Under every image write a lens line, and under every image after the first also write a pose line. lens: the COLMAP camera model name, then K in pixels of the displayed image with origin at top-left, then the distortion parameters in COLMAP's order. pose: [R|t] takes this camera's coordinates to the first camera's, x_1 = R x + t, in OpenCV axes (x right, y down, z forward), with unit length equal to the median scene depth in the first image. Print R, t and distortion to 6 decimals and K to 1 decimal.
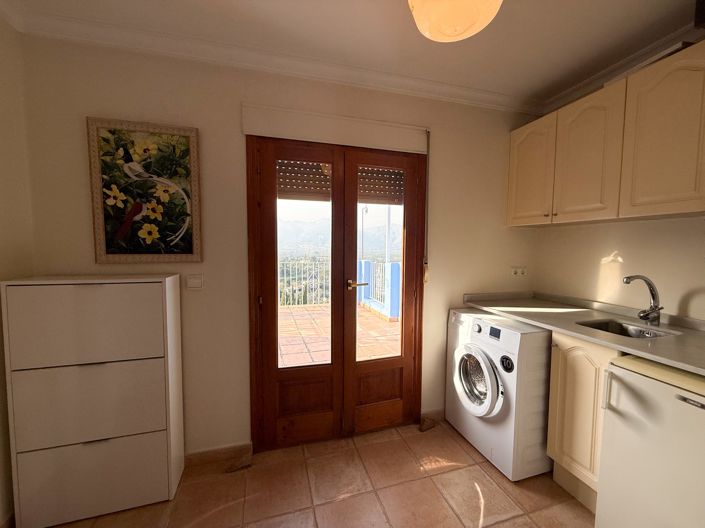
lens RADIAL K [[287.1, 0, 352.5], [0, 287.1, 264.0], [0, 0, 1]] dist [0.000114, 0.000024]
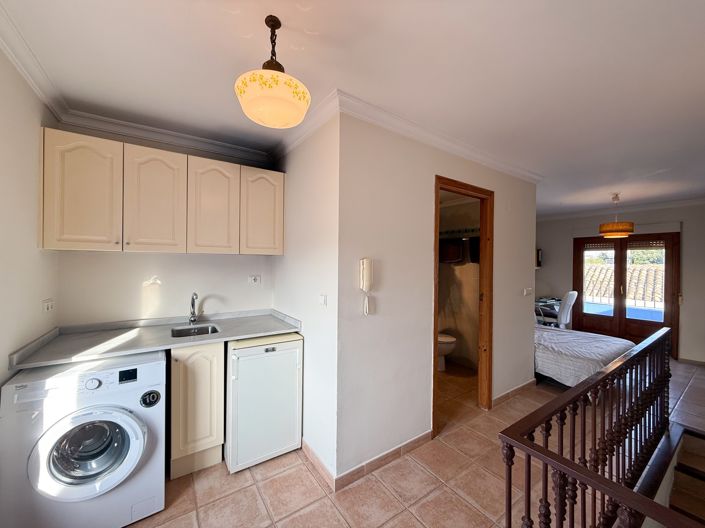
lens RADIAL K [[280.2, 0, 350.7], [0, 280.2, 264.2], [0, 0, 1]] dist [0.000297, -0.000019]
pose [[-0.298096, -0.019892, 0.954329, -0.503493], [0.041068, 0.998590, 0.033643, -0.100812], [-0.953652, 0.049221, -0.296859, 0.546683]]
